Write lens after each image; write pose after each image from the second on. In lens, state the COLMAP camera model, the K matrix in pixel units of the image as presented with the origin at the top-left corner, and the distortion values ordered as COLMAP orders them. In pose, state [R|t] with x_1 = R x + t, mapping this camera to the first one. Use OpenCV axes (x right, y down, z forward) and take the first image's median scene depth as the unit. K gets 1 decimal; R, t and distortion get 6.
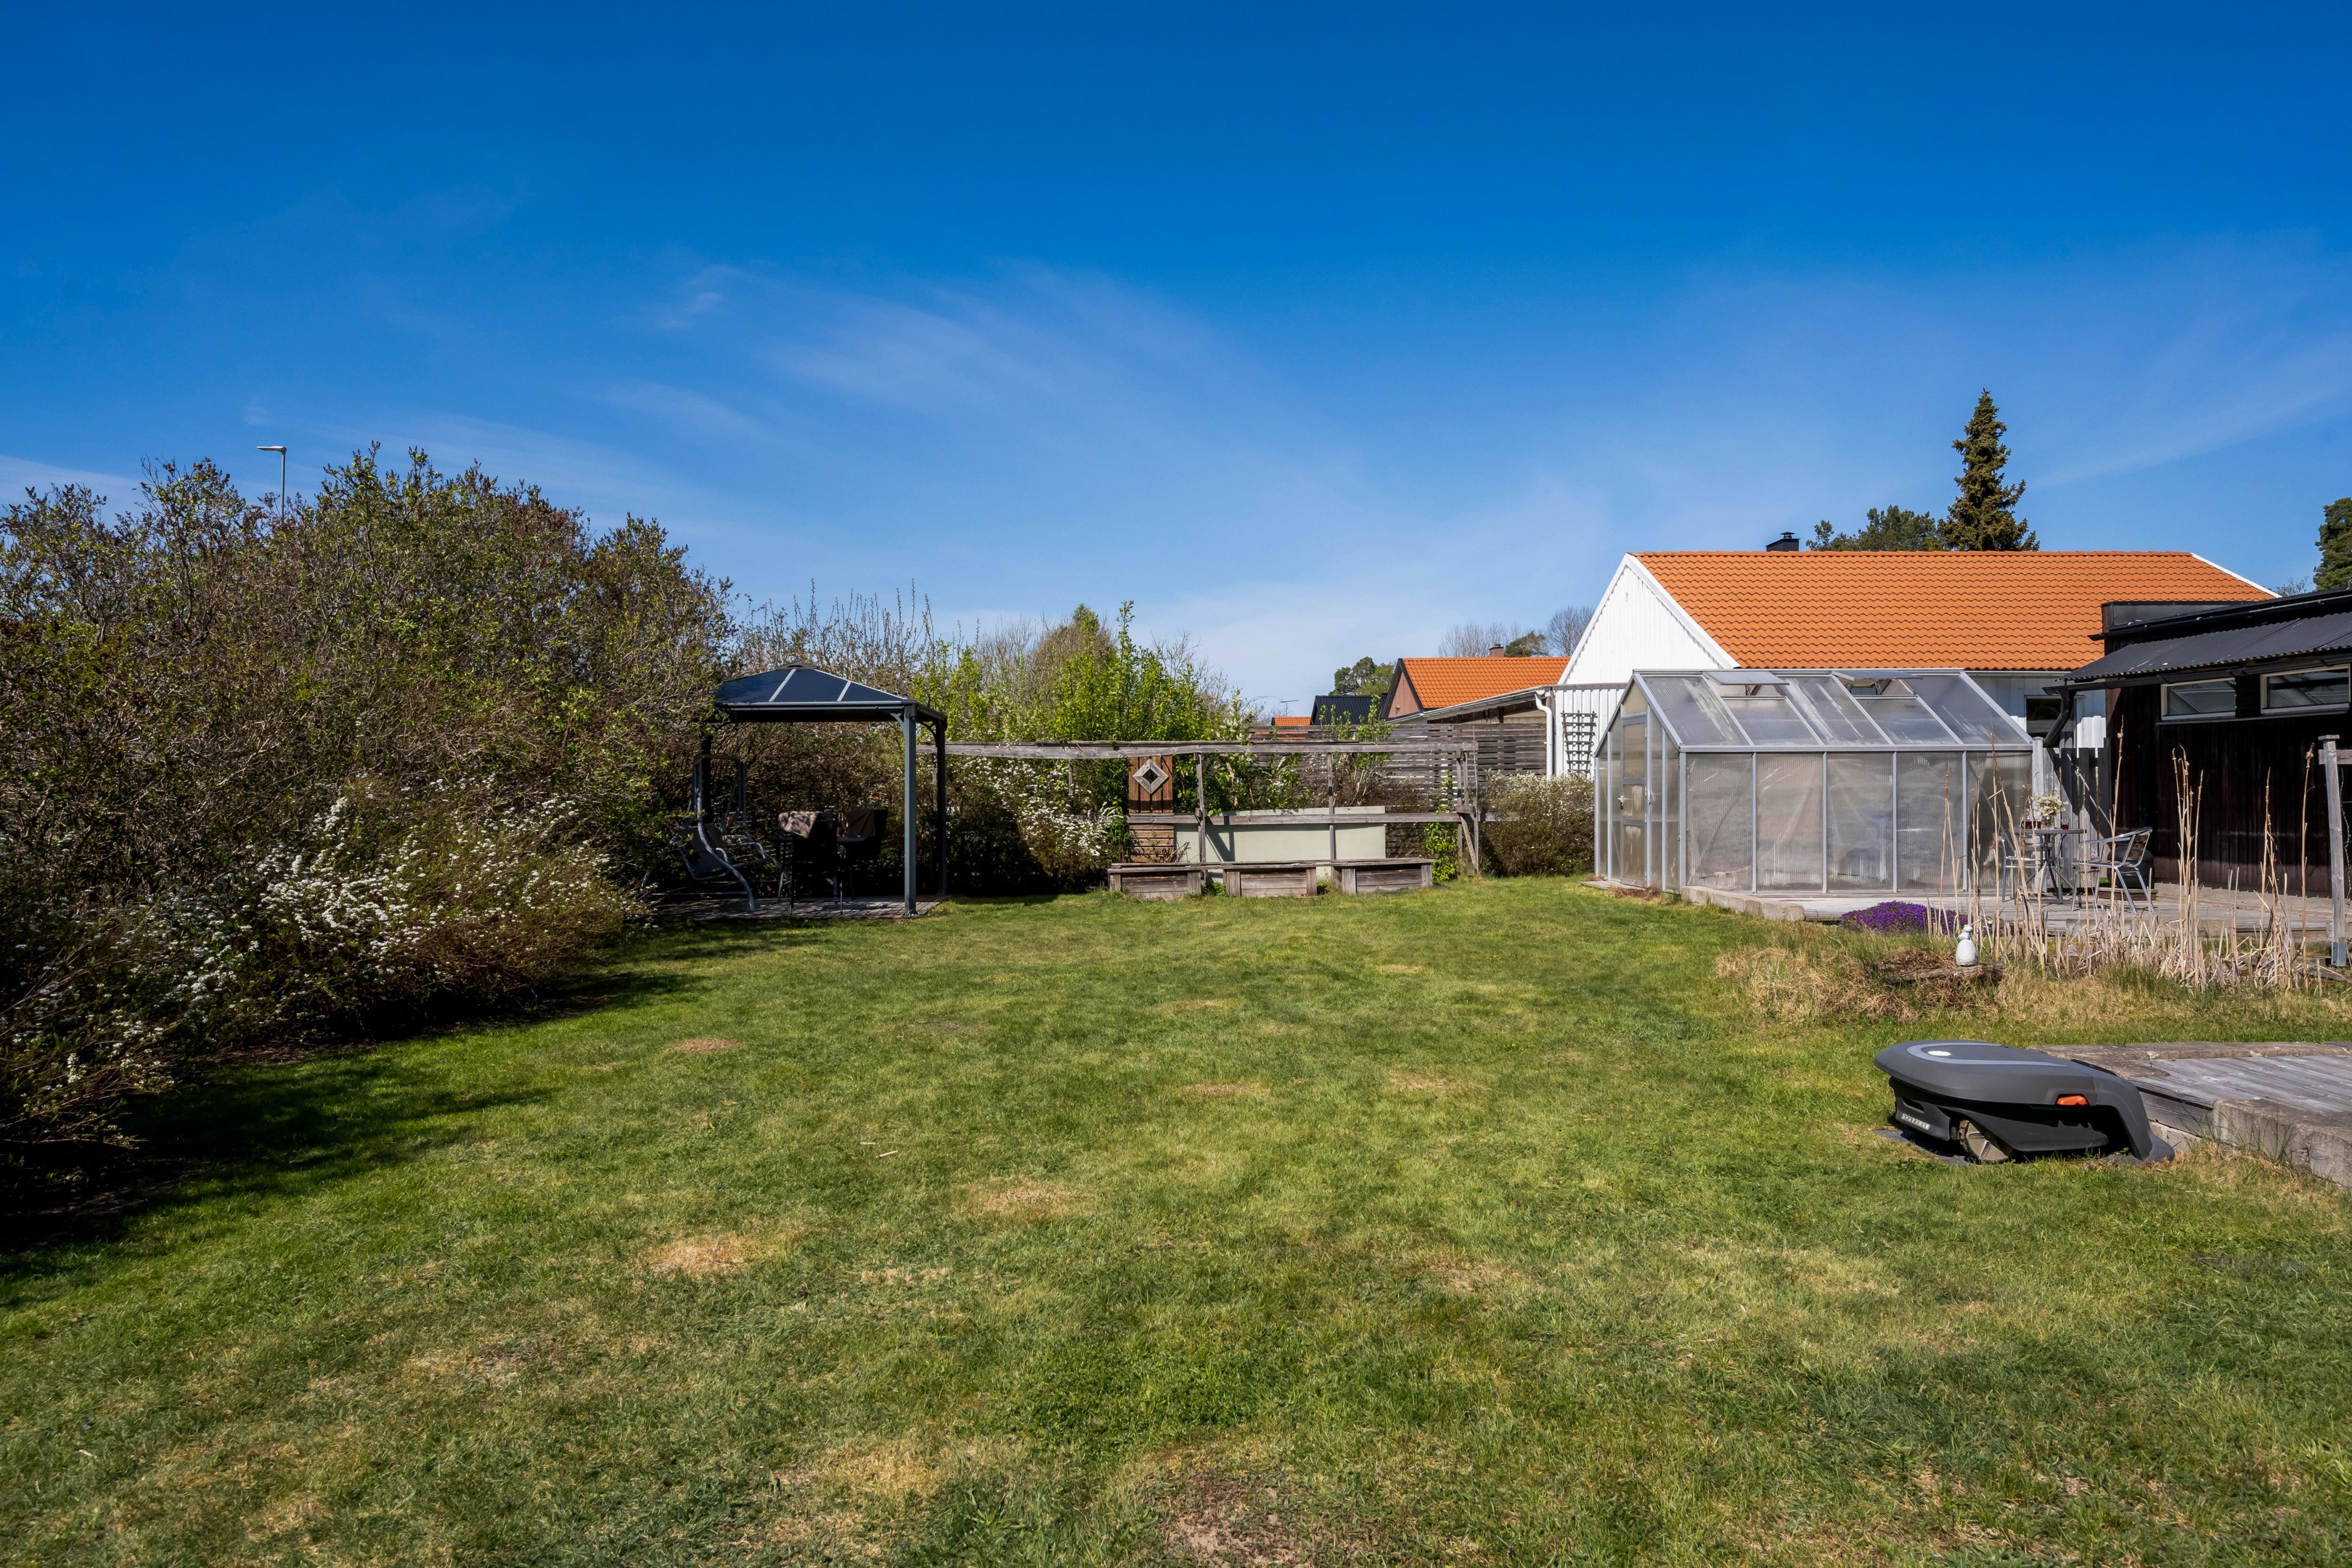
lens RADIAL K [[1466.1, 0, 1165.5], [0, 1466.1, 788.1], [0, 0, 1]] dist [0.004174, 0.000620]
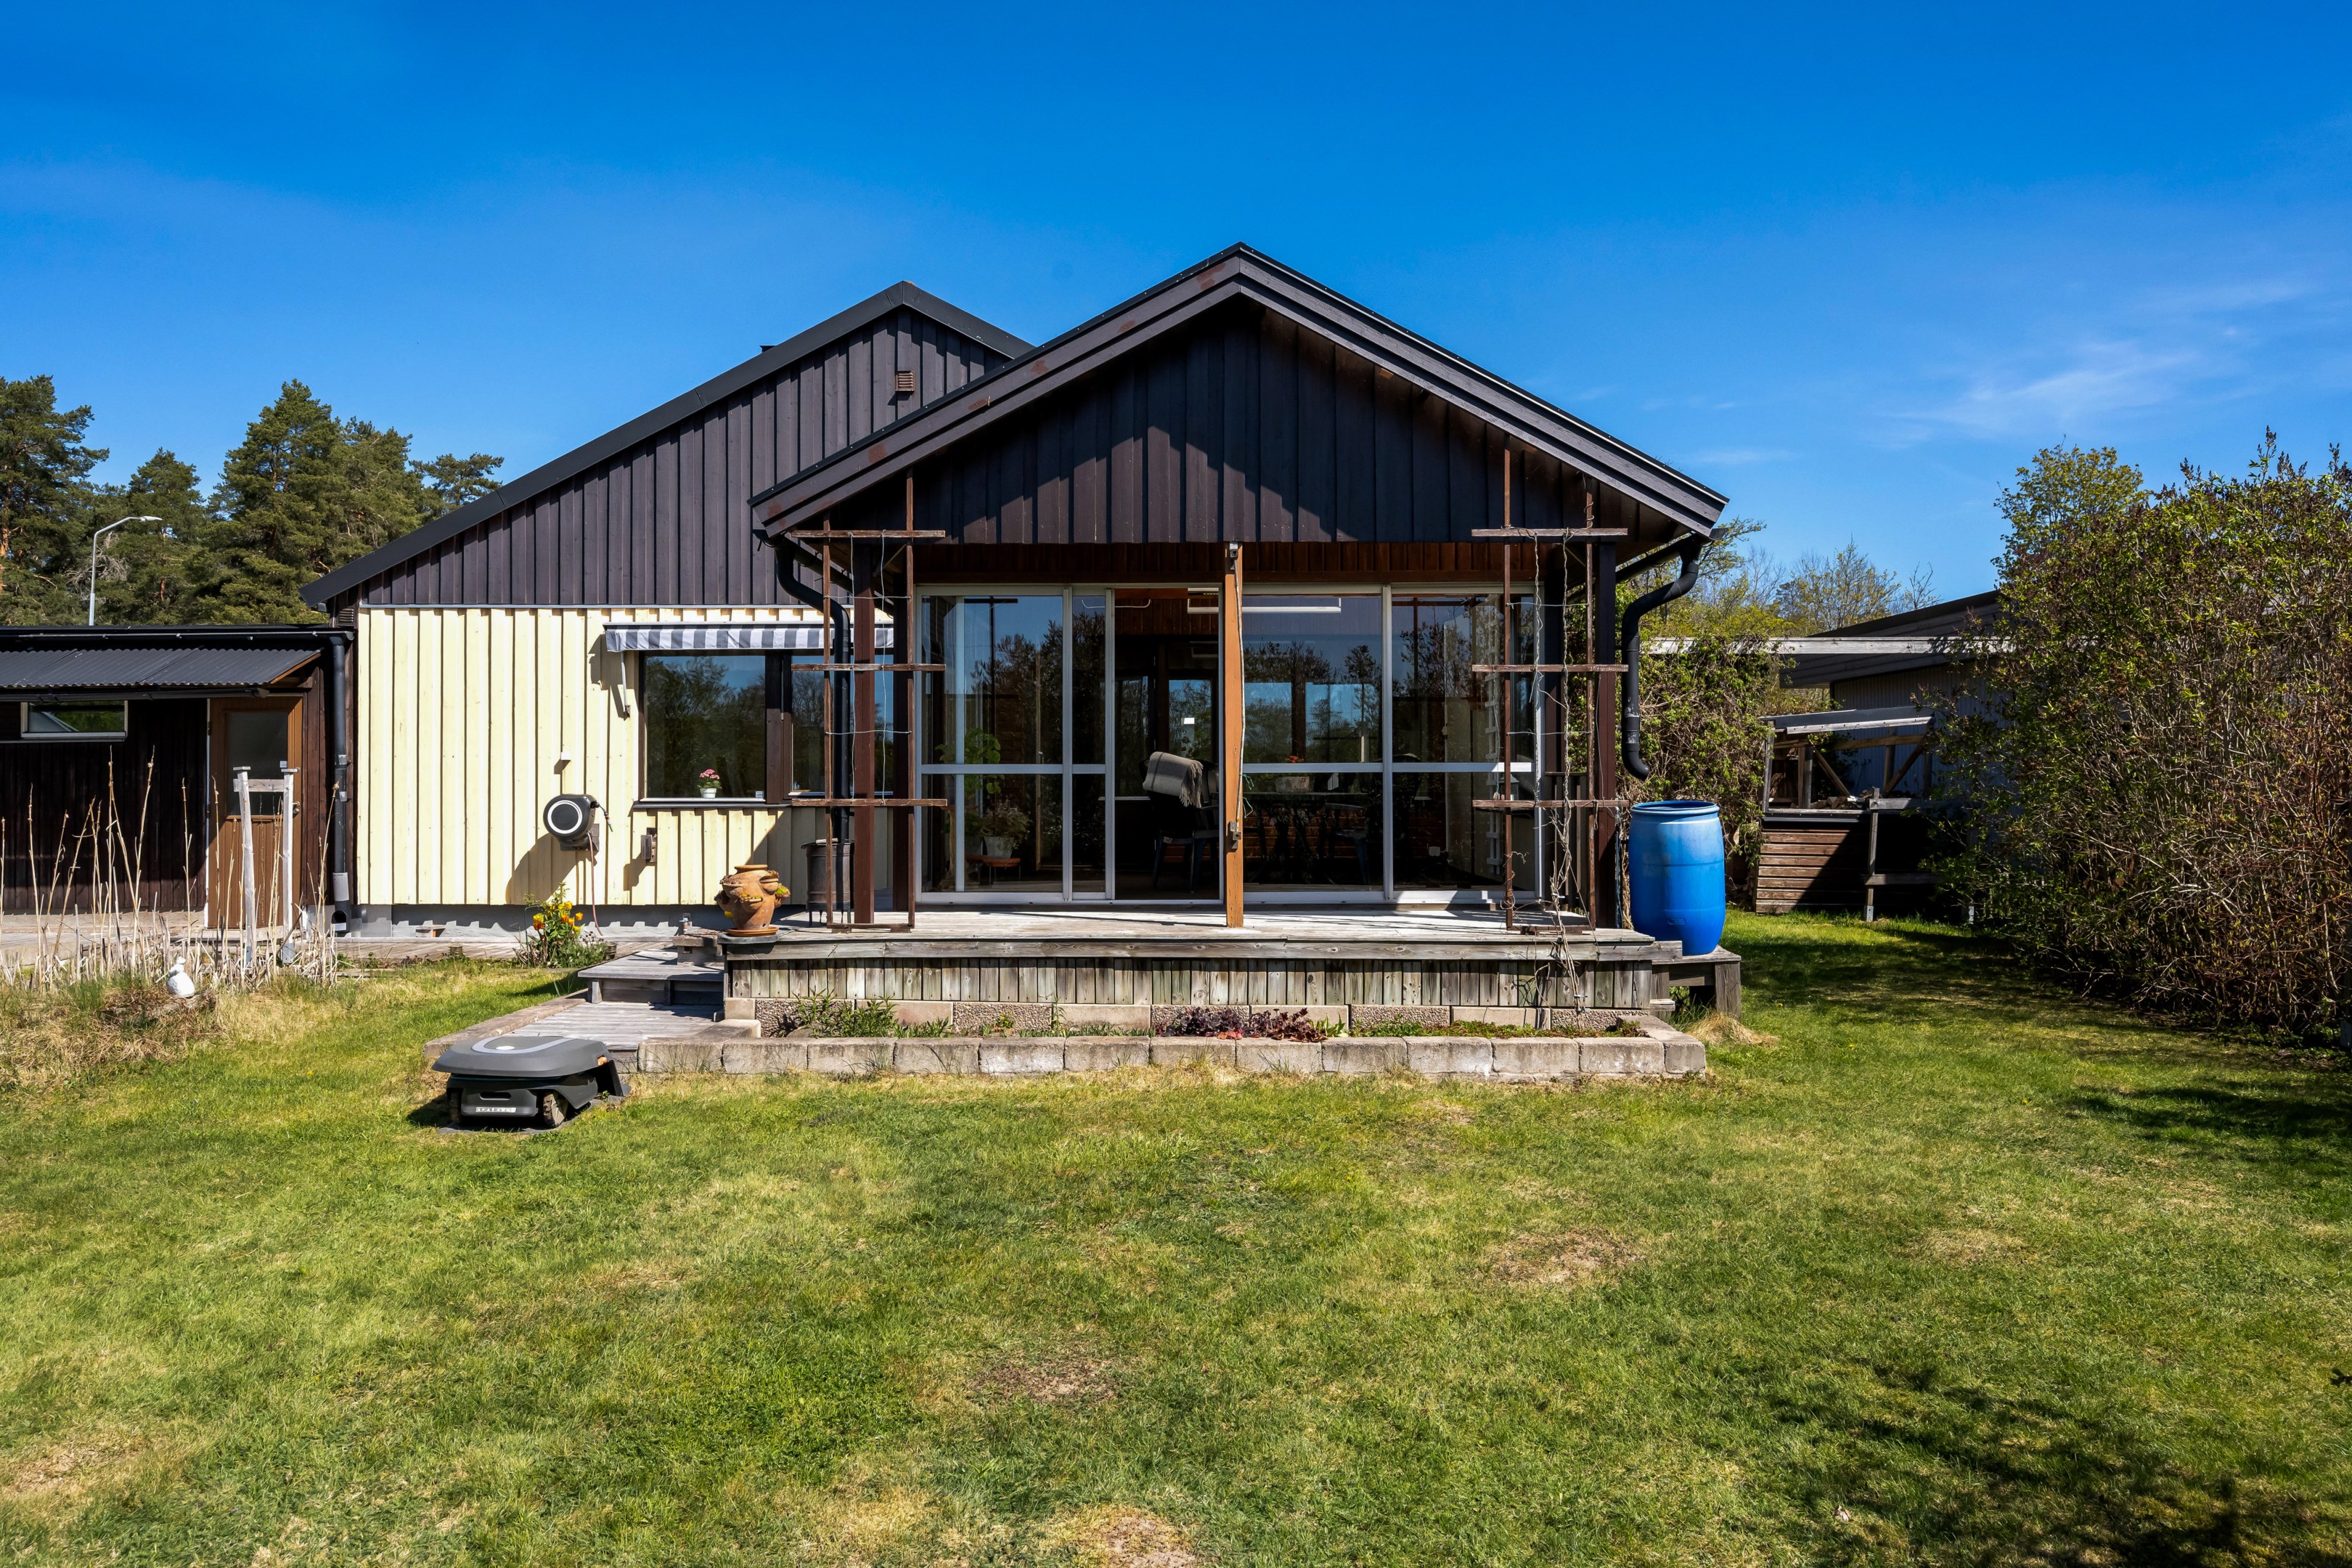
lens RADIAL K [[1536.4, 0, 1171.6], [0, 1536.4, 761.6], [0, 0, 1]] dist [0.005668, -0.001298]
pose [[0.049379, 0.017414, 0.998628, -0.232790], [0.006055, 0.999824, -0.017734, -0.008727], [-0.998762, 0.006922, 0.049265, 0.133315]]
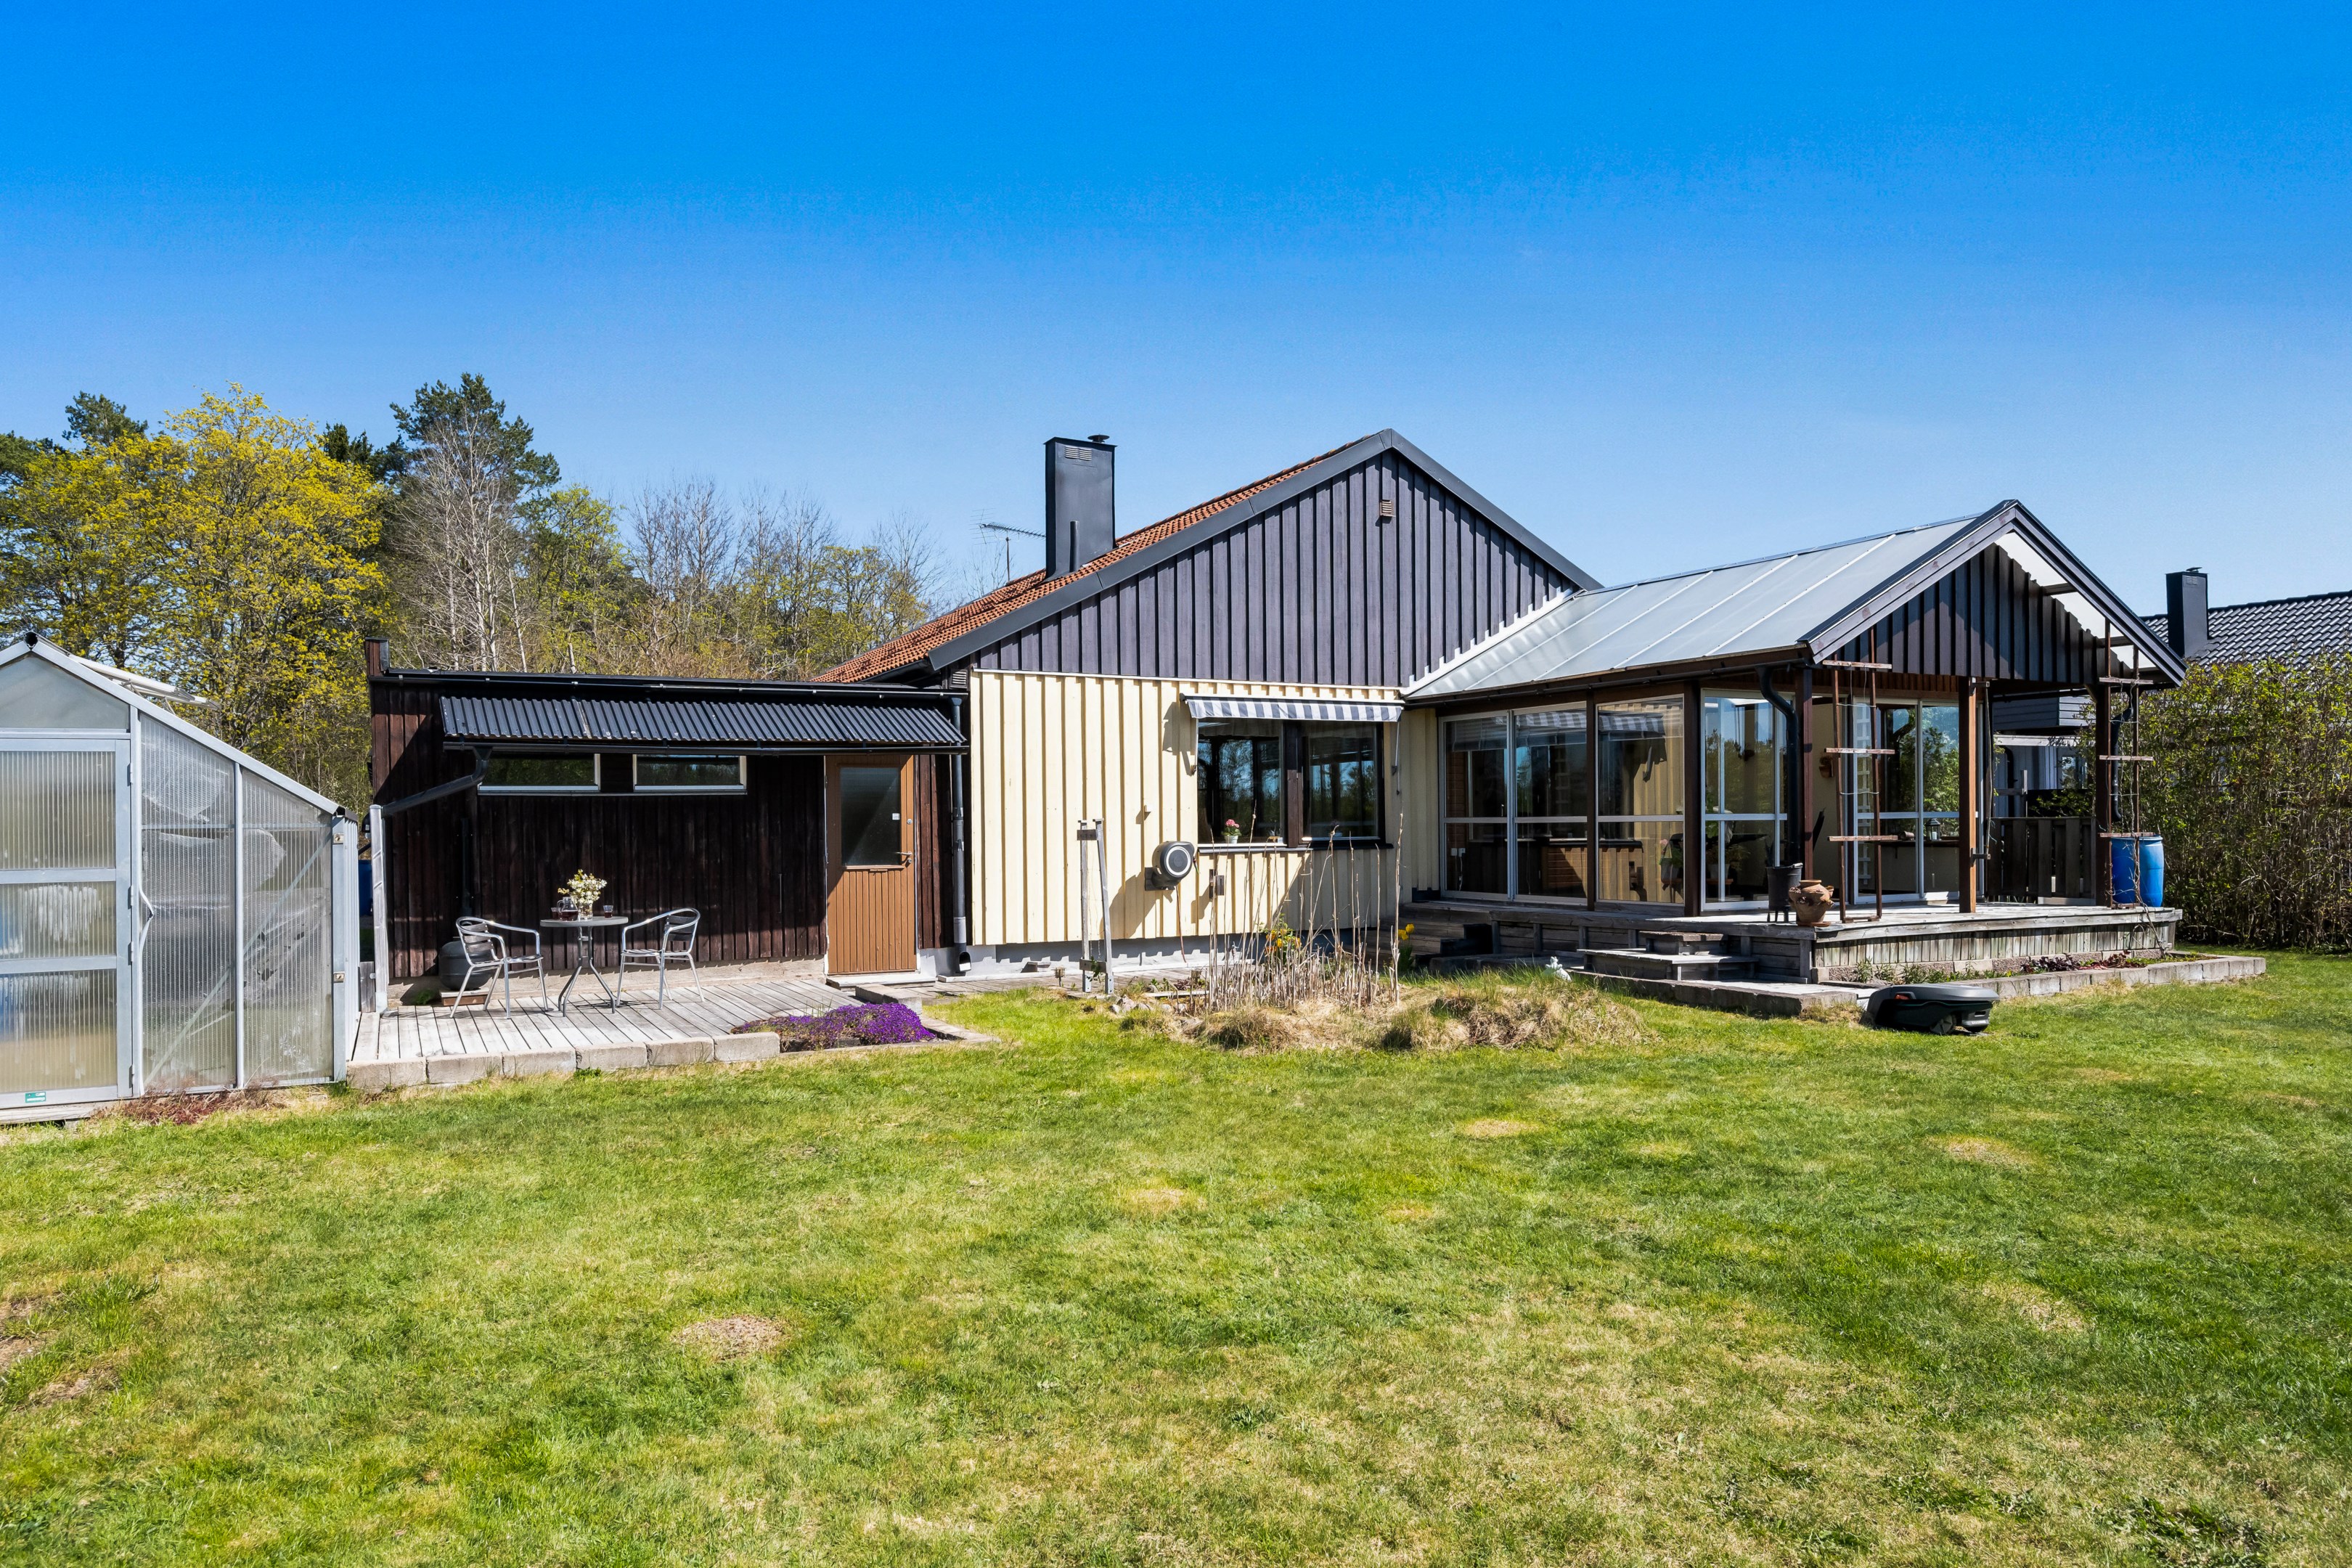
lens RADIAL K [[1536.4, 0, 1146.3], [0, 1536.4, 853.7], [0, 0, 1]] dist [0.005668, -0.001298]
pose [[-0.435109, -0.005240, 0.900363, -0.281167], [0.016141, 0.999777, 0.013619, -0.013881], [-0.900233, 0.020458, -0.434927, 0.967912]]
